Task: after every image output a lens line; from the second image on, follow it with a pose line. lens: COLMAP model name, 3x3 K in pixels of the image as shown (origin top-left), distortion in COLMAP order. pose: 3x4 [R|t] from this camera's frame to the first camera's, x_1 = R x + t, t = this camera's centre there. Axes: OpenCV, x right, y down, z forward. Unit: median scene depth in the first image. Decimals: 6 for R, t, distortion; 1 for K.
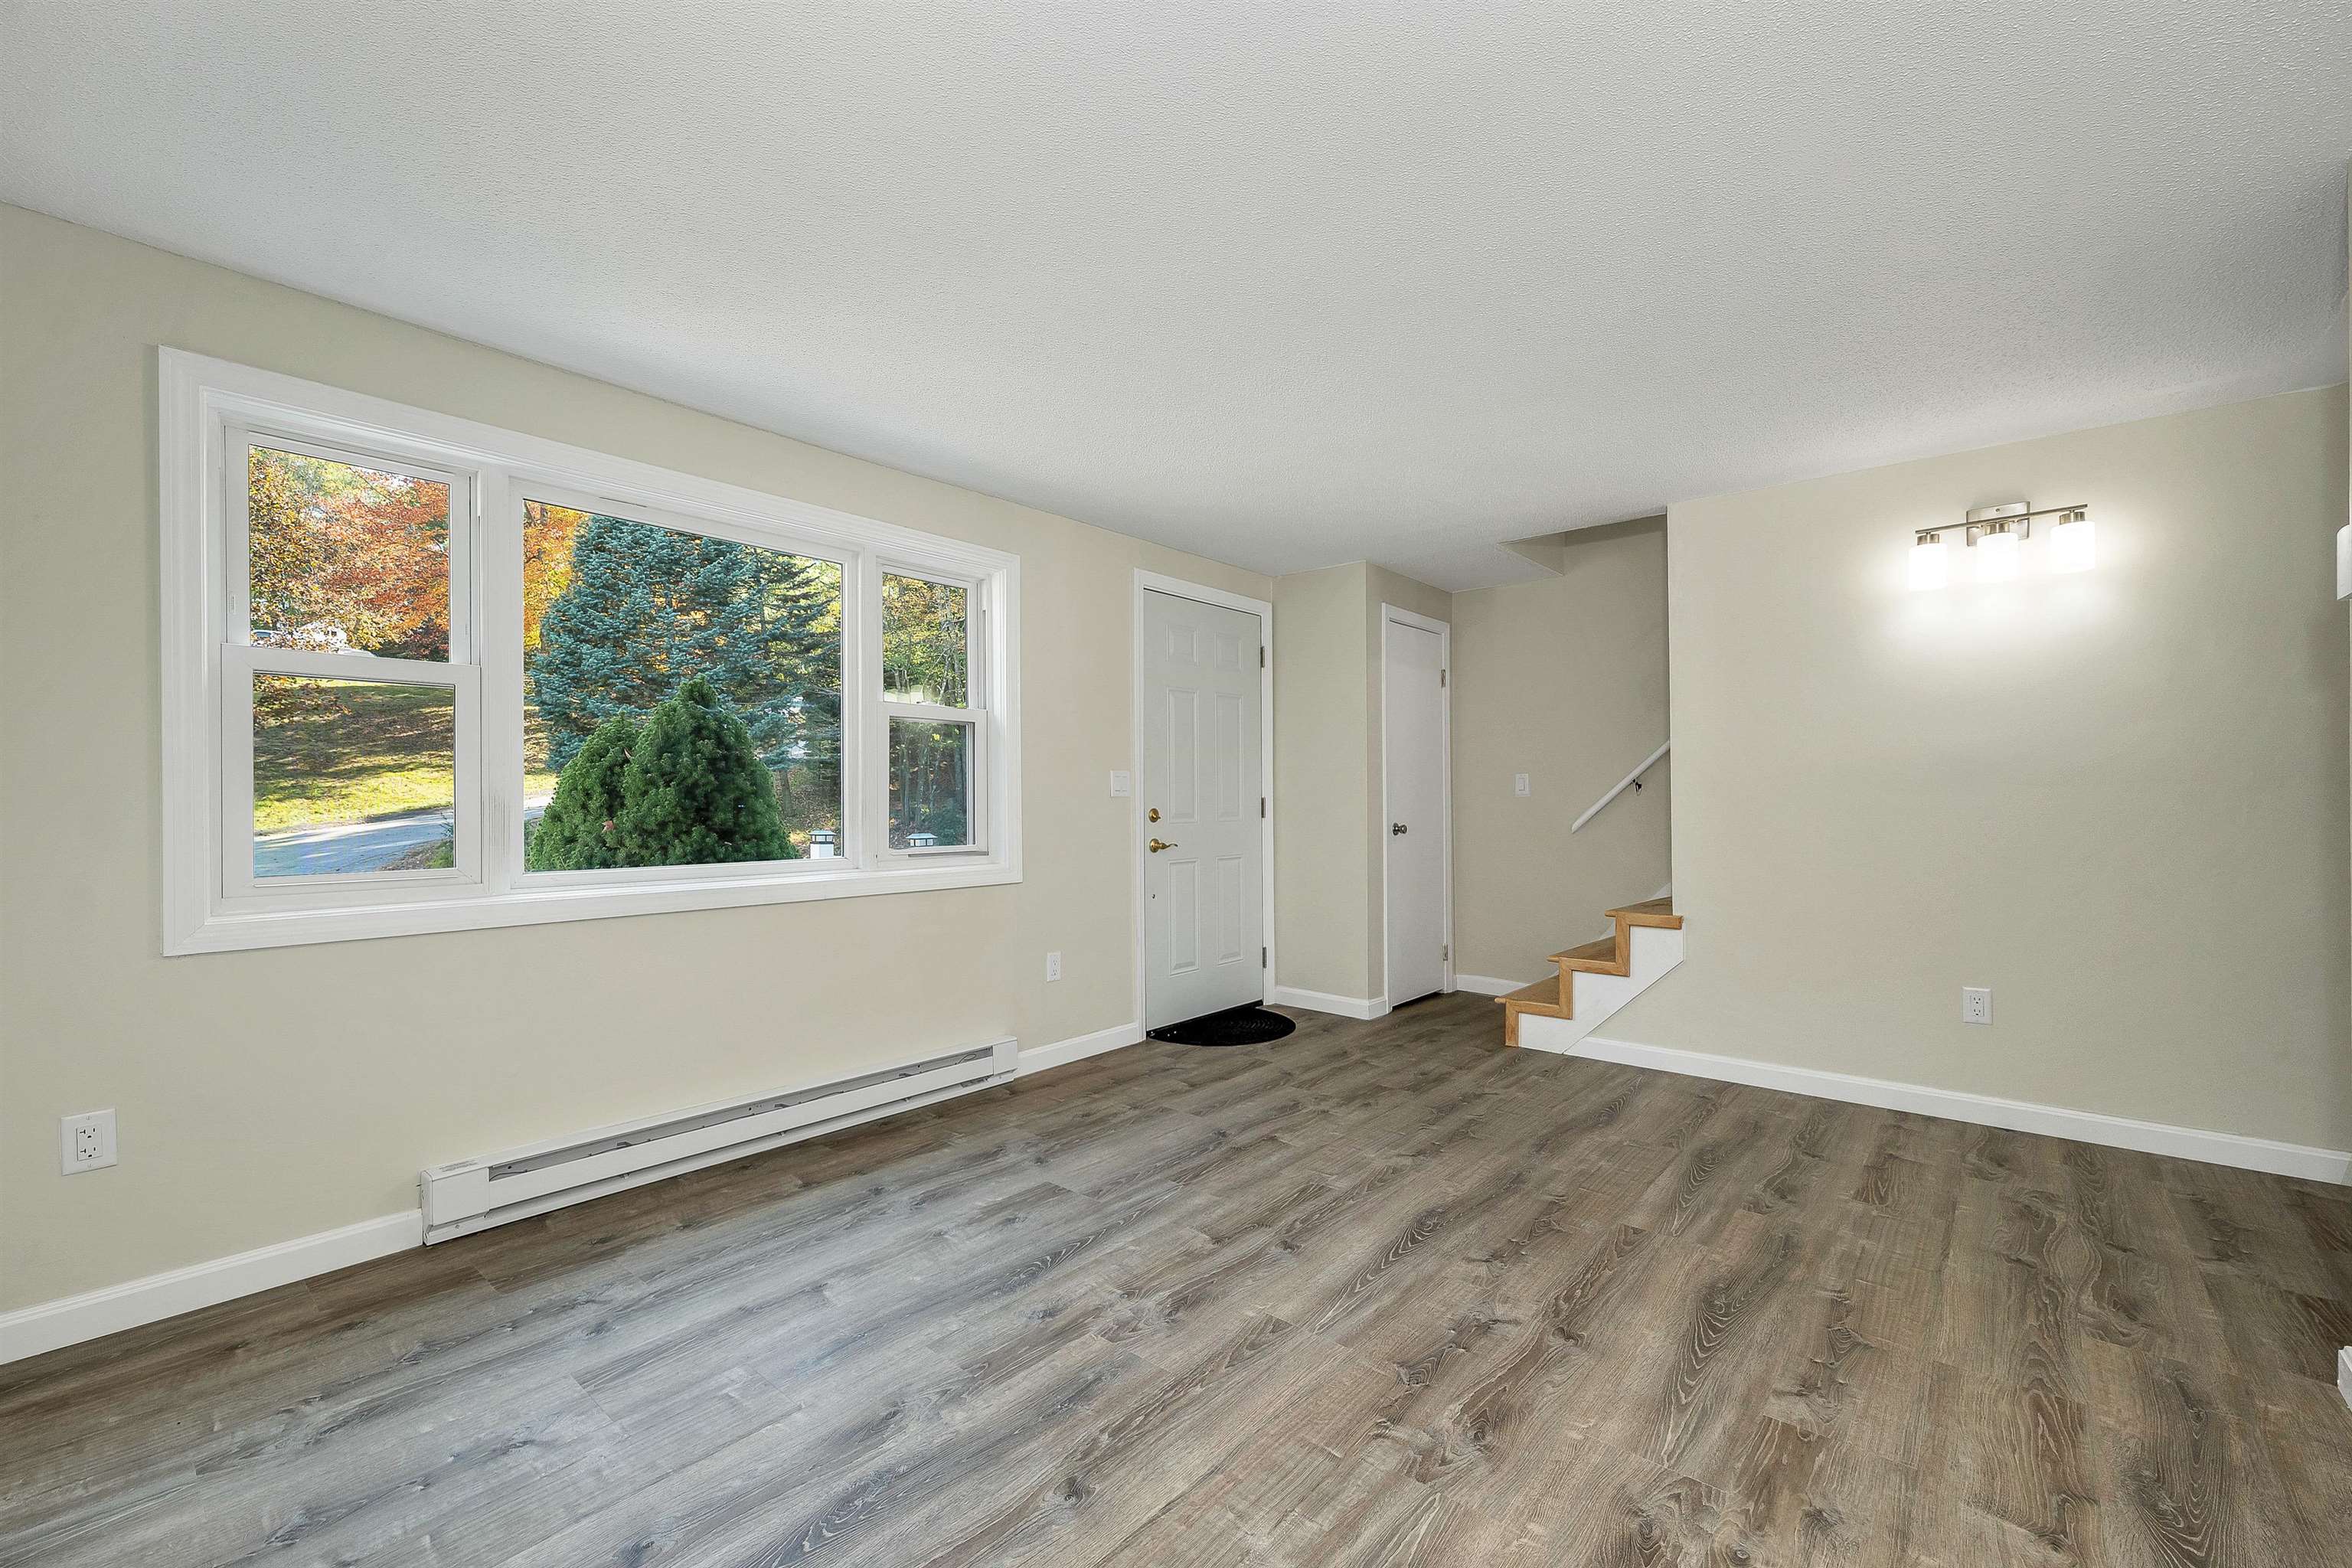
lens RADIAL K [[974.5, 0, 1181.7], [0, 974.5, 802.6], [0, 0, 1]] dist [0.002400, -0.000220]
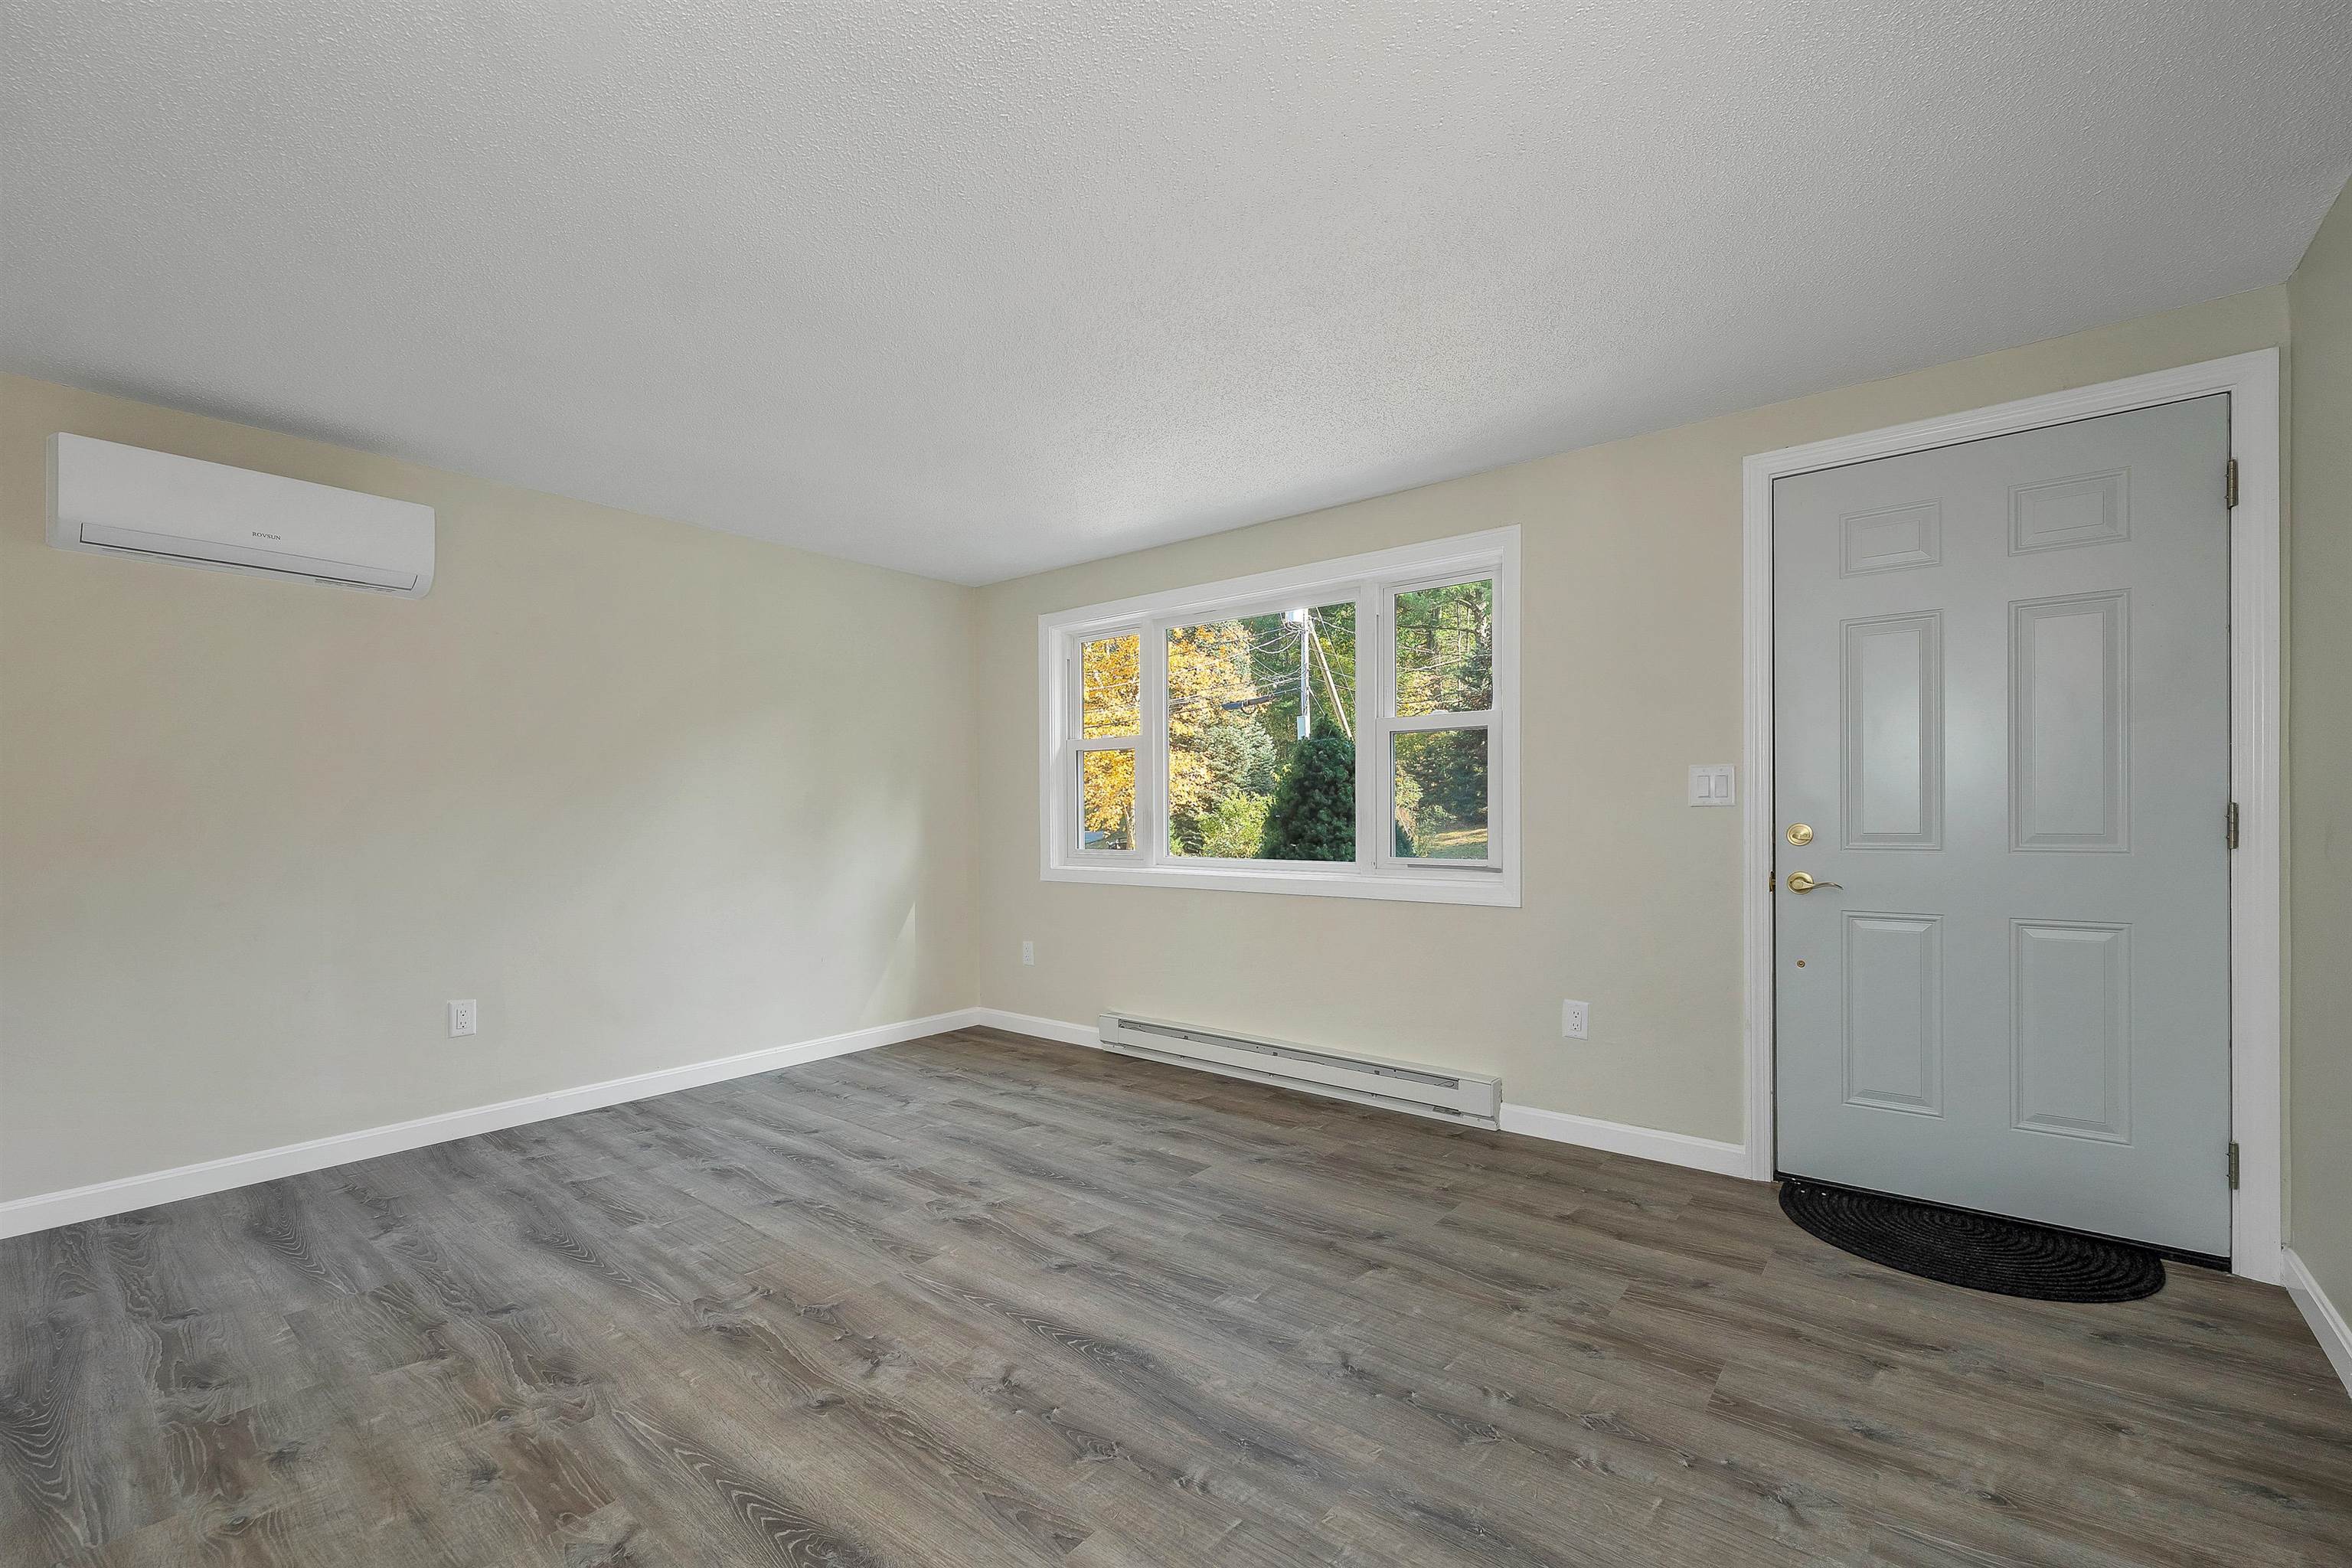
lens RADIAL K [[974.5, 0, 1175.3], [0, 974.5, 823.5], [0, 0, 1]] dist [0.002400, -0.000220]
pose [[0.025295, 0.014946, -0.999568, 1.189166], [0.004667, 0.999876, 0.015068, -0.010803], [0.999669, -0.005046, 0.025222, 1.183366]]
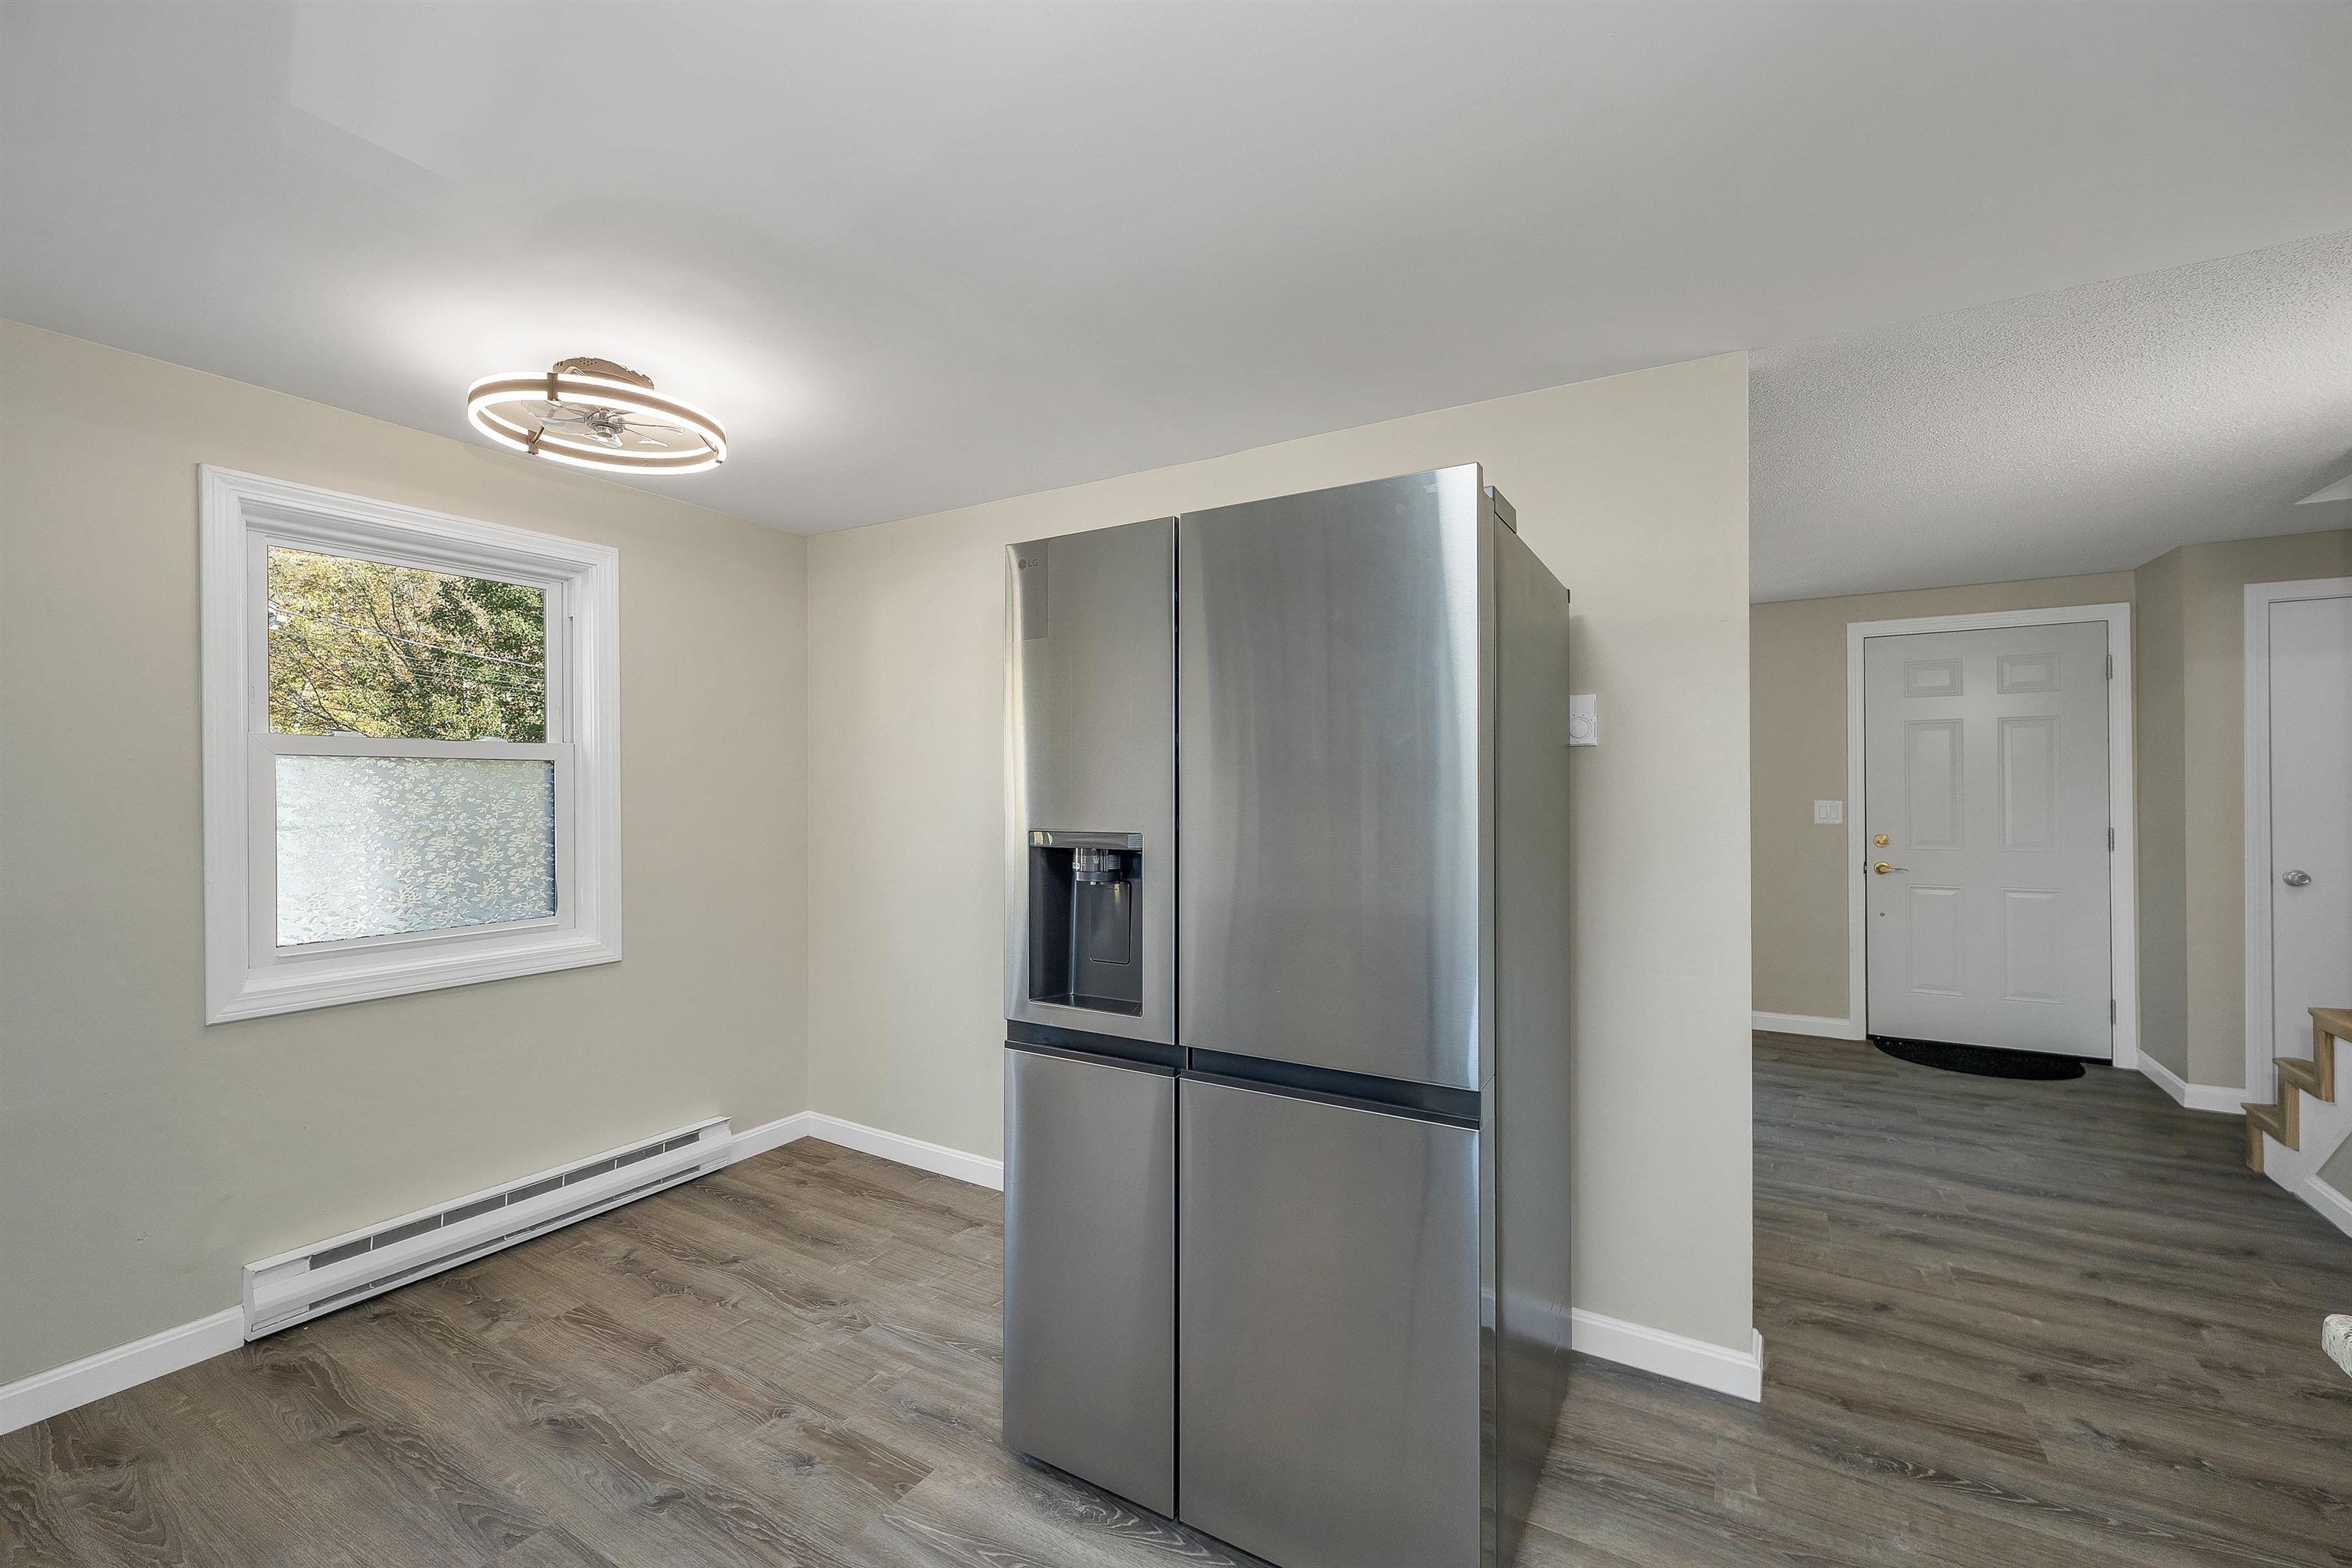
lens RADIAL K [[974.5, 0, 1161.6], [0, 974.5, 781.5], [0, 0, 1]] dist [0.002400, -0.000220]
pose [[0.163256, 0.001448, -0.986583, 1.872207], [0.002994, 0.999994, 0.001963, -0.118130], [0.986579, -0.003274, 0.163250, 0.041780]]
